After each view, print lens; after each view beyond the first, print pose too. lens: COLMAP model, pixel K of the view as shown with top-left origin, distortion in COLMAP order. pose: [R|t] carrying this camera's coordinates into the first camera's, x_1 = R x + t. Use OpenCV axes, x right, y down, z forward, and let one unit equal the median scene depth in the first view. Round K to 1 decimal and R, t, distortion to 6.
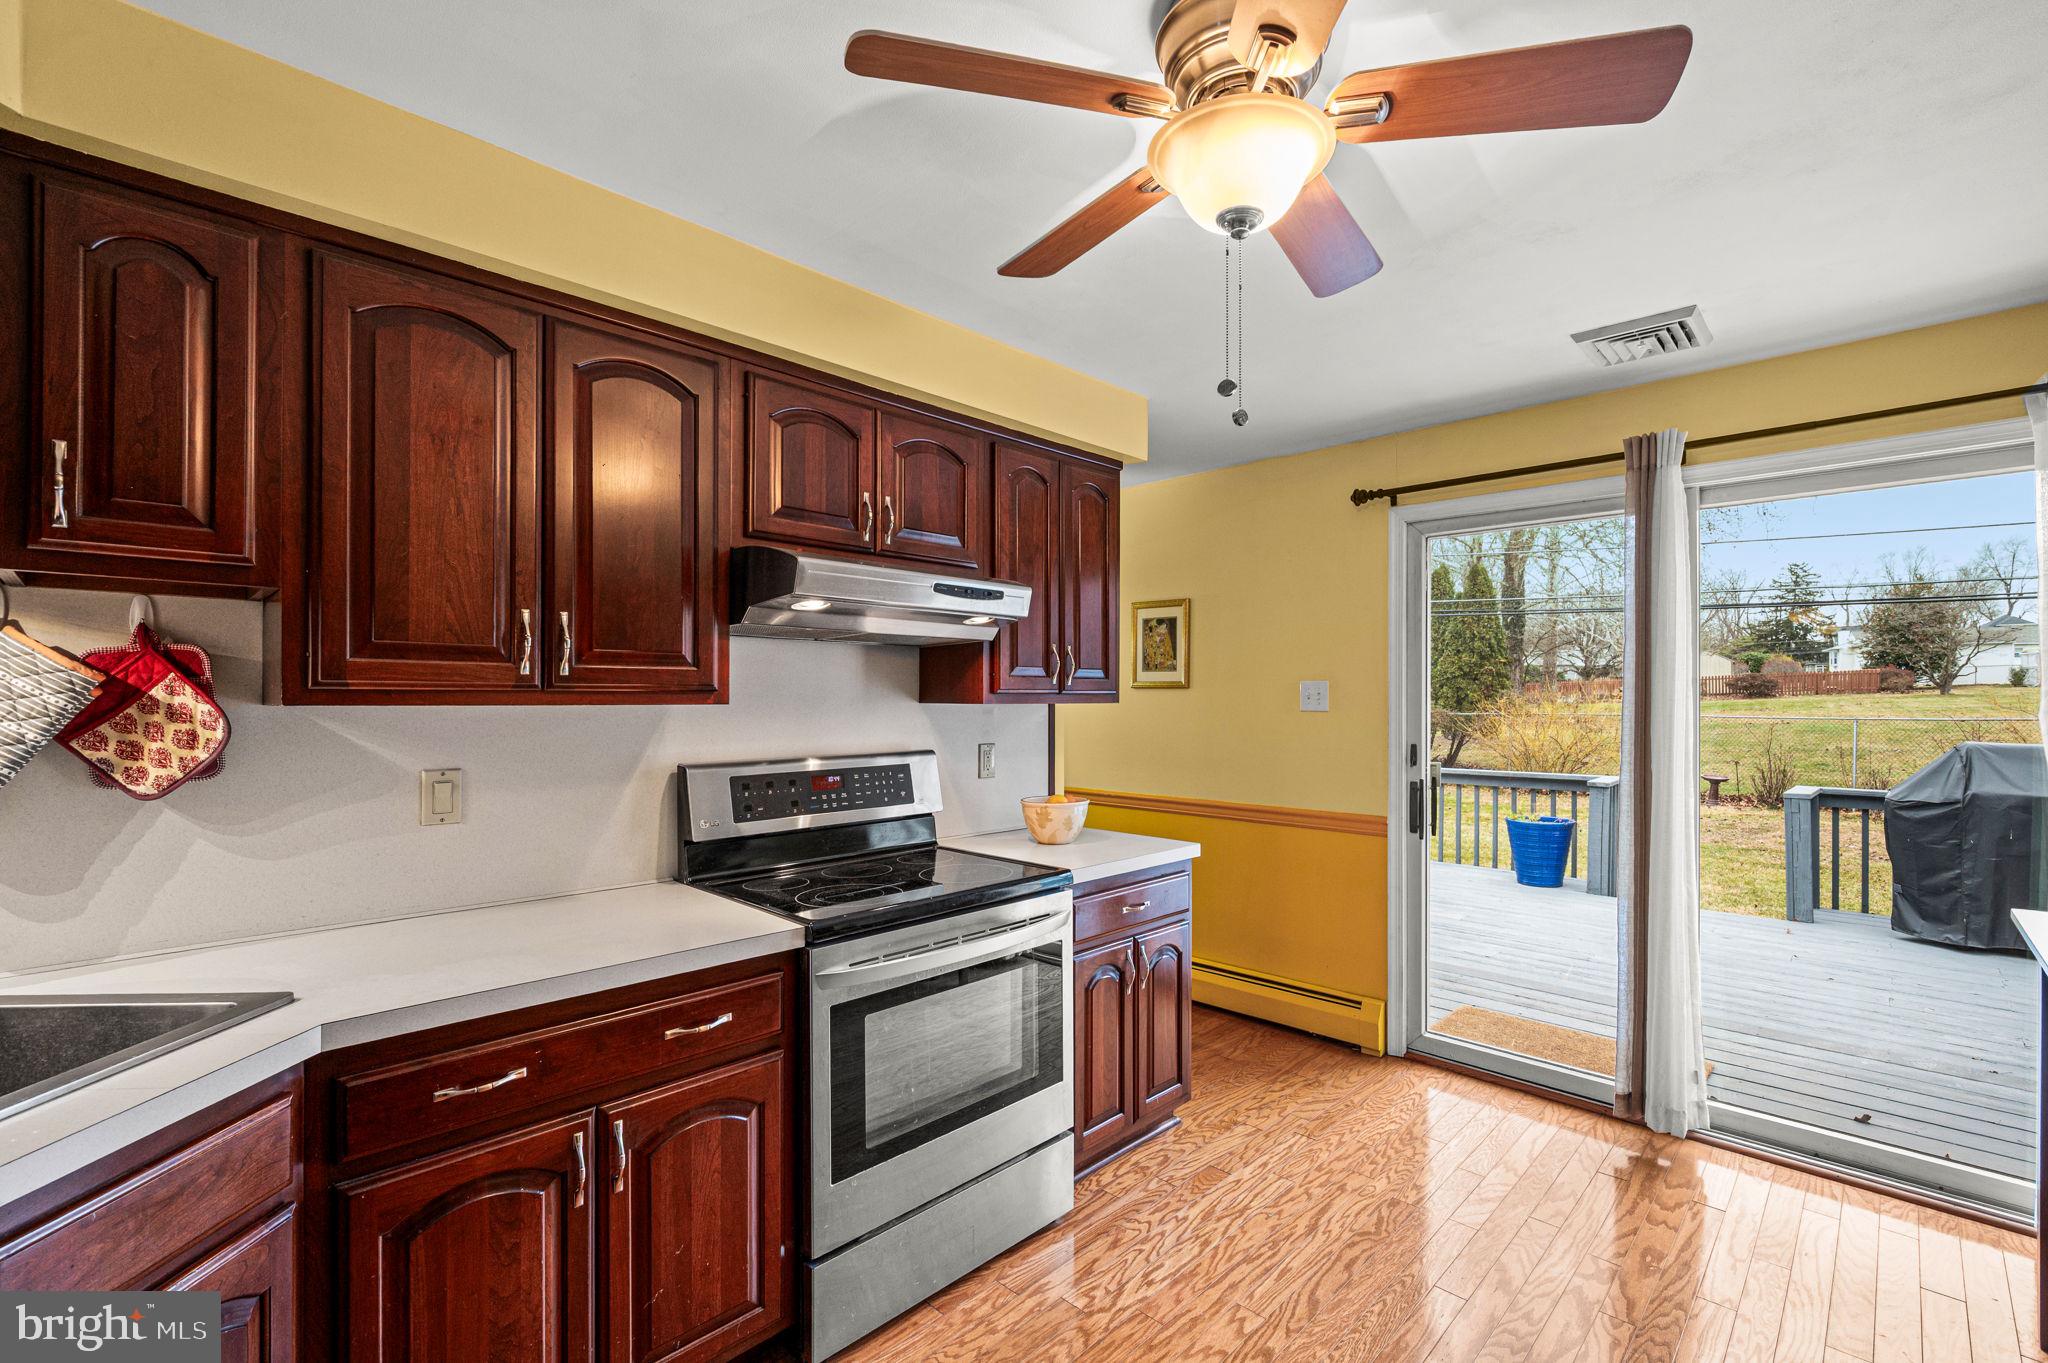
lens RADIAL K [[944.5, 0, 1028.3], [0, 944.5, 696.4], [0, 0, 1]] dist [-0.015758, -0.000103]
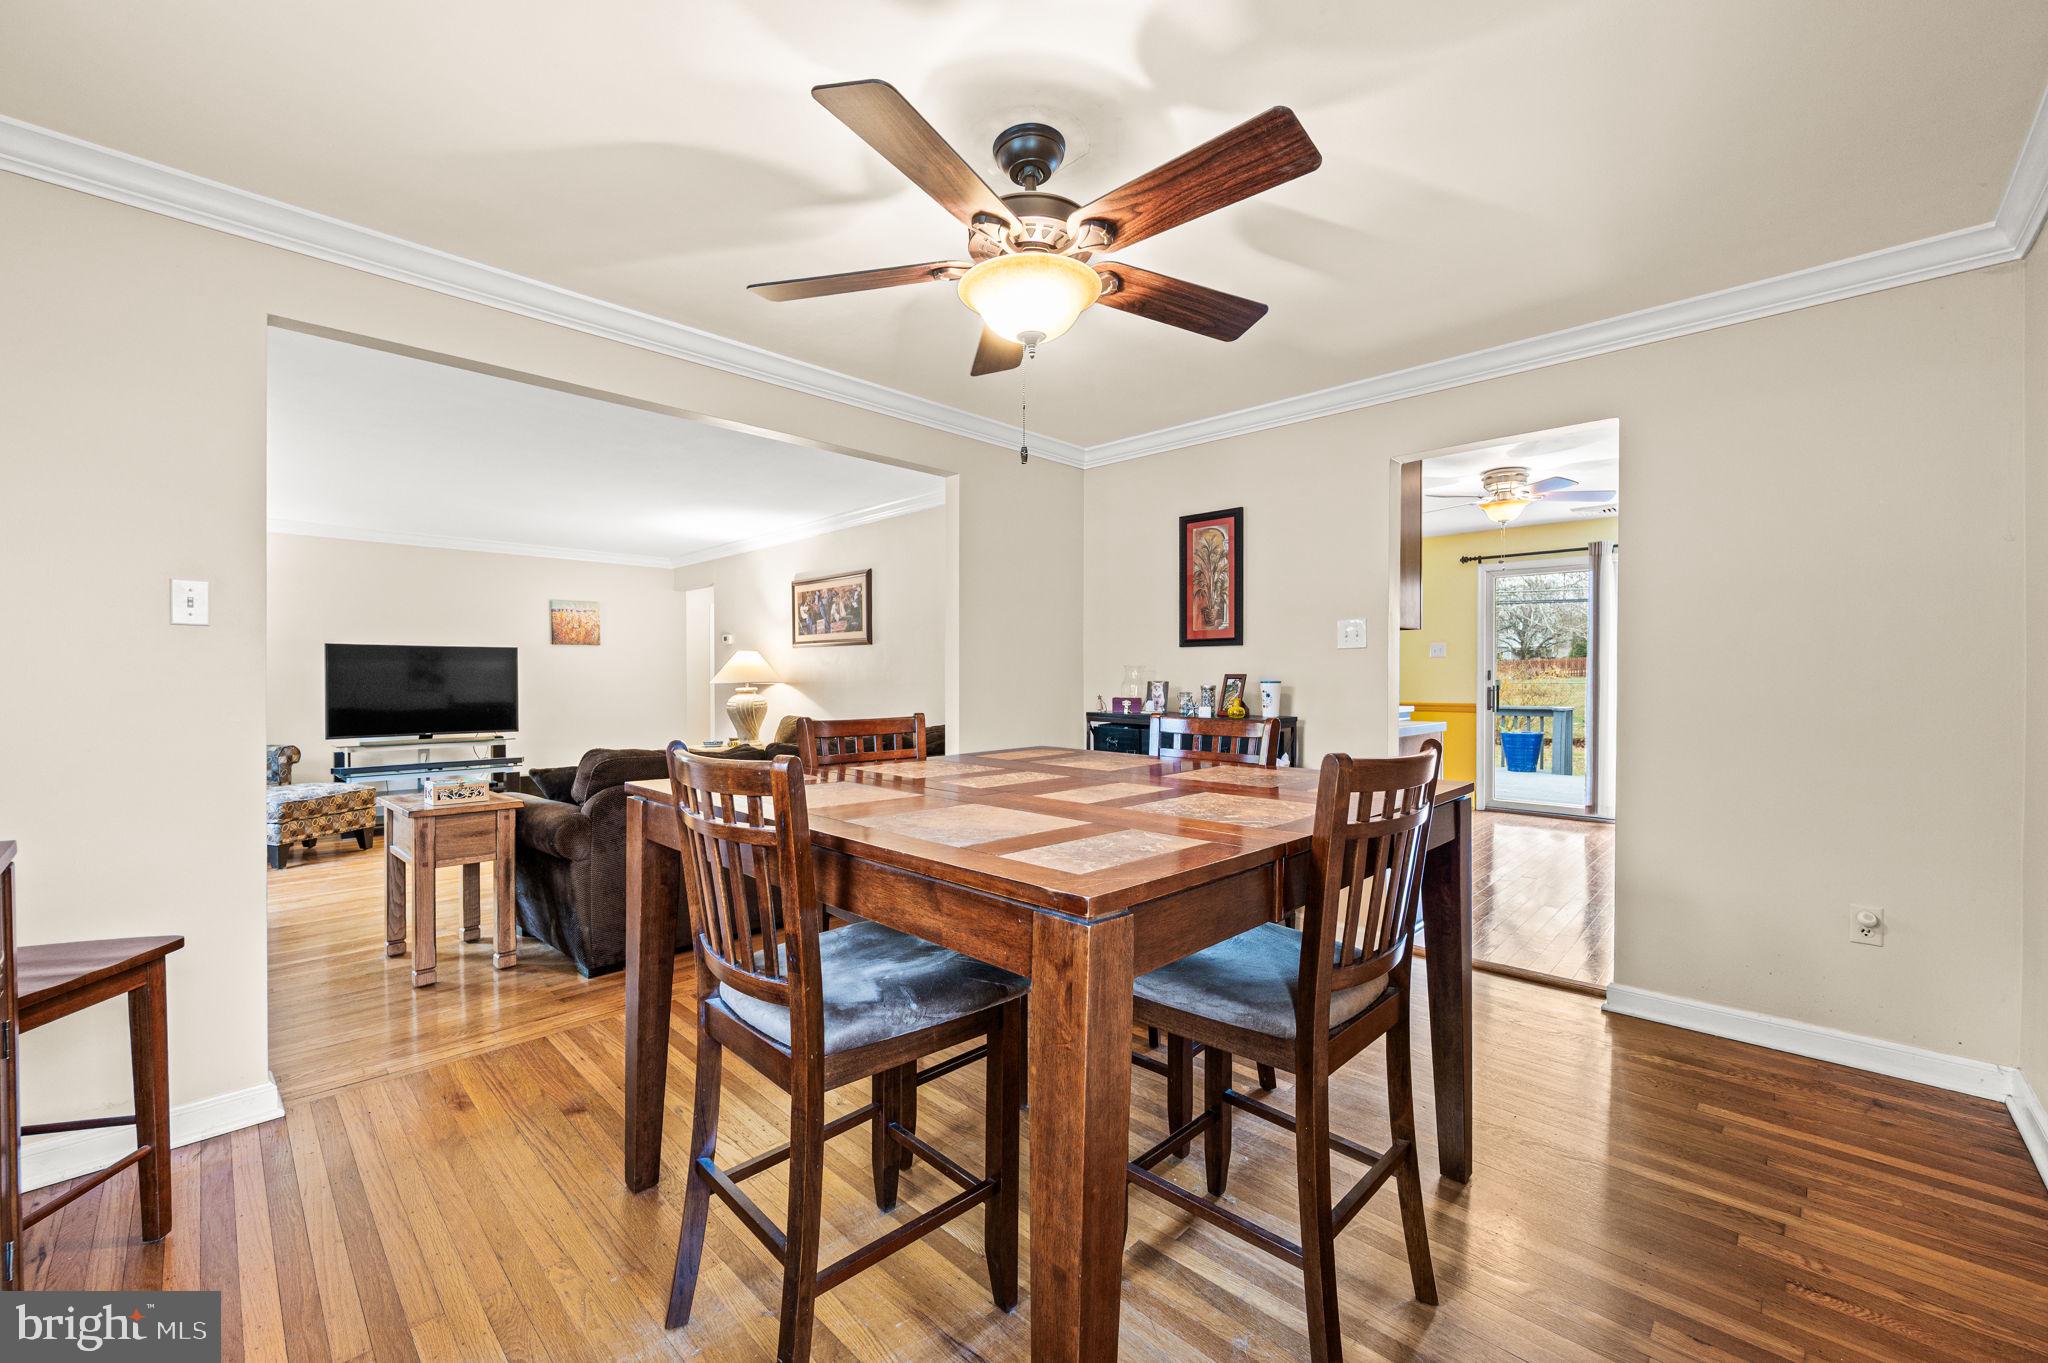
lens RADIAL K [[818.0, 0, 1024.0], [0, 818.0, 681.5], [0, 0, 1]] dist [-0.000348, -0.000114]
pose [[0.999960, -0.001972, -0.008672, -0.663358], [0.002032, 0.999974, 0.006906, 0.059011], [0.008658, -0.006923, 0.999939, -0.931285]]
